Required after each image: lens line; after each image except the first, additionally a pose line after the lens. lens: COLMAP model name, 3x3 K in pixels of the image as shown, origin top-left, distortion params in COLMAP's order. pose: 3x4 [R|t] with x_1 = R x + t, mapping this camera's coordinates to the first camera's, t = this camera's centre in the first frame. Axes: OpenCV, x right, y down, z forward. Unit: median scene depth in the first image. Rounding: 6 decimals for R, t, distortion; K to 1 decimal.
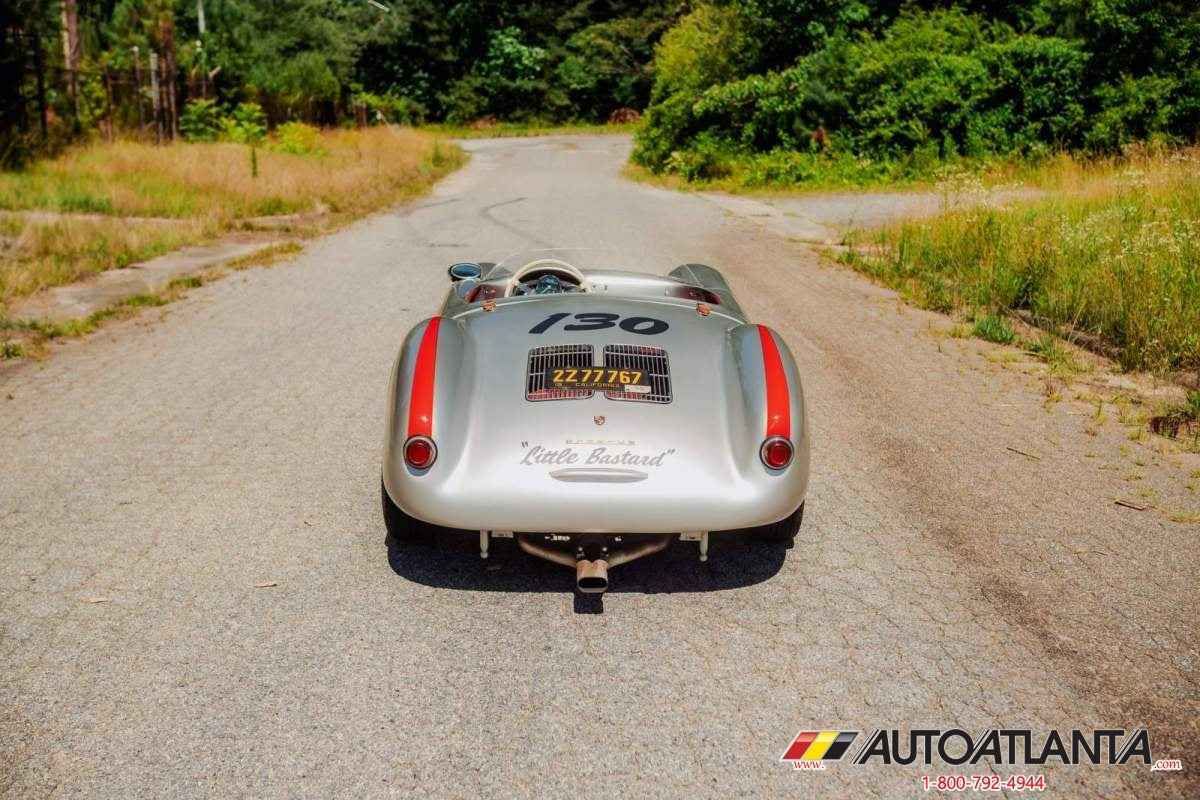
lens RADIAL K [[1242.8, 0, 600.4], [0, 1242.8, 402.6], [0, 0, 1]] dist [-0.018745, 0.000000]
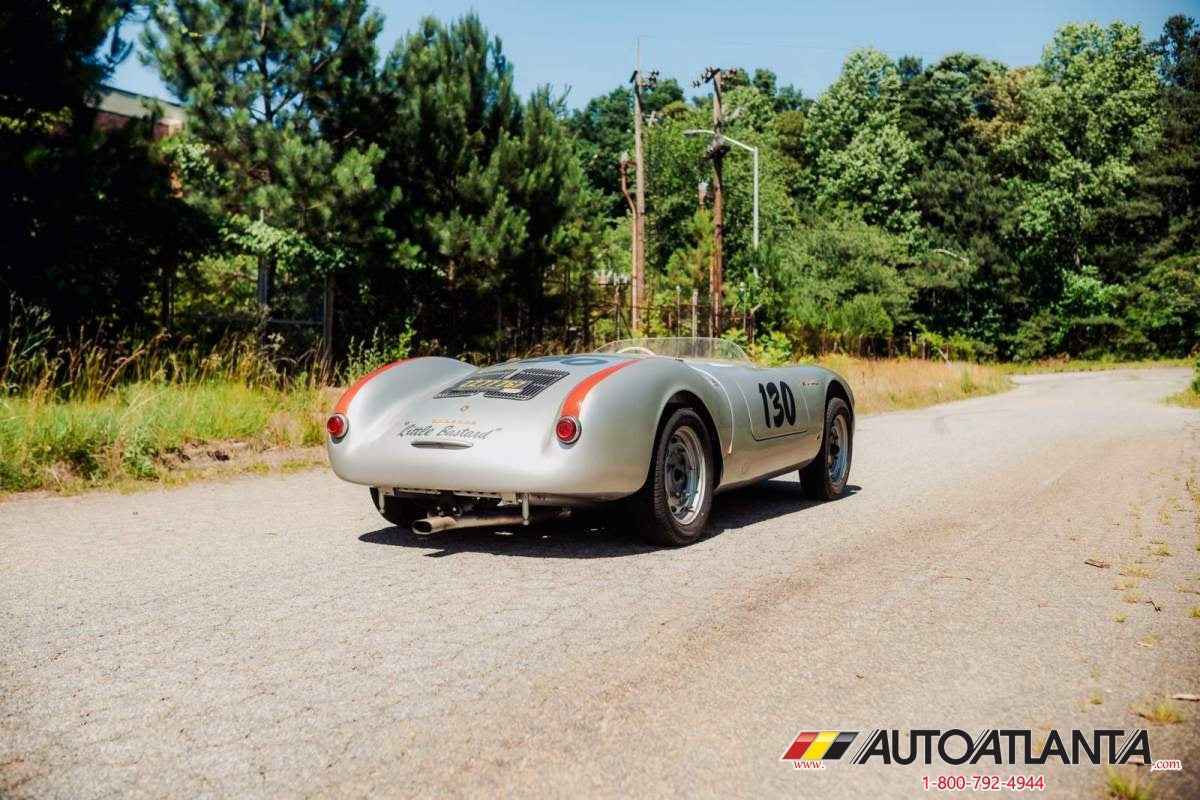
lens RADIAL K [[1201.0, 0, 594.6], [0, 1201.0, 411.0], [0, 0, 1]] dist [-0.020595, 0.000000]
pose [[0.869849, -0.001307, -0.493316, 0.122230], [-0.096669, 0.980158, -0.173050, 0.036692], [0.483753, 0.198216, 0.852463, 0.003852]]
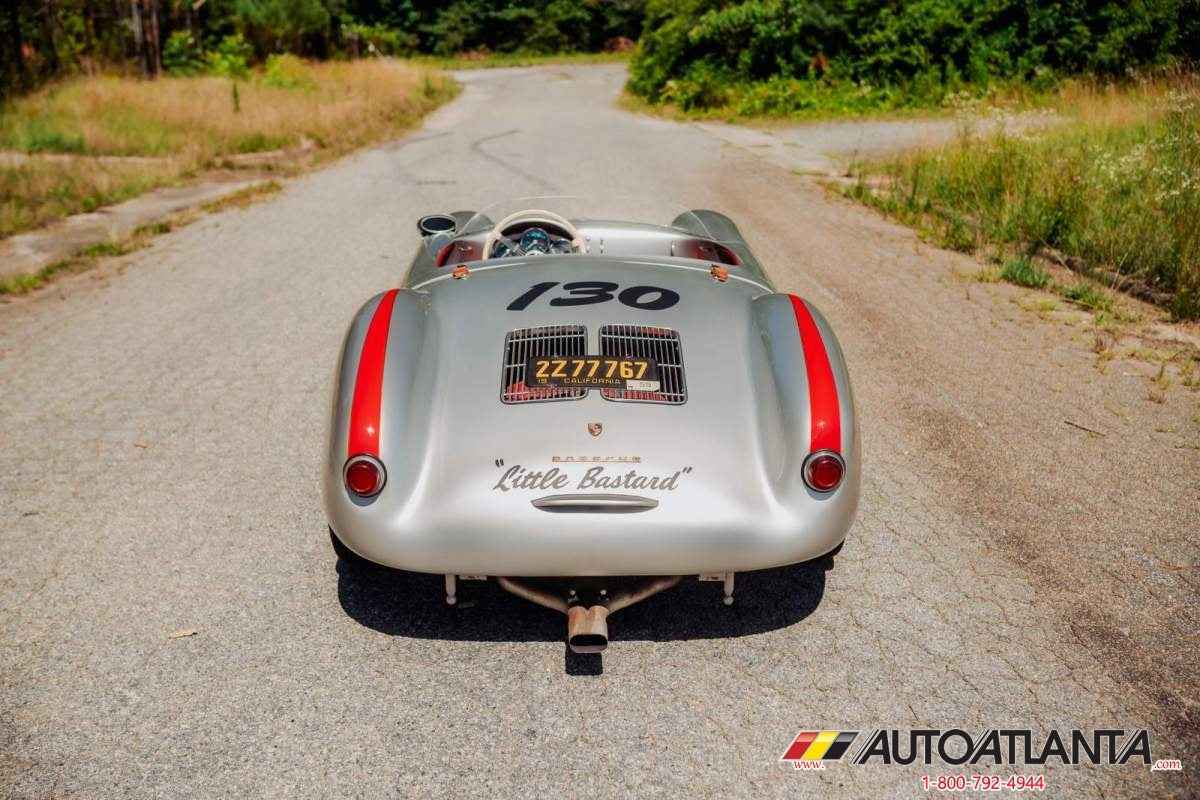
lens RADIAL K [[1201.0, 0, 597.3], [0, 1201.0, 412.2], [0, 0, 1]] dist [-0.020595, 0.000000]
pose [[0.999931, -0.011703, -0.001075, 0.000283], [0.011749, 0.997503, 0.069634, -0.008349], [0.000258, -0.069642, 0.997572, 0.042242]]
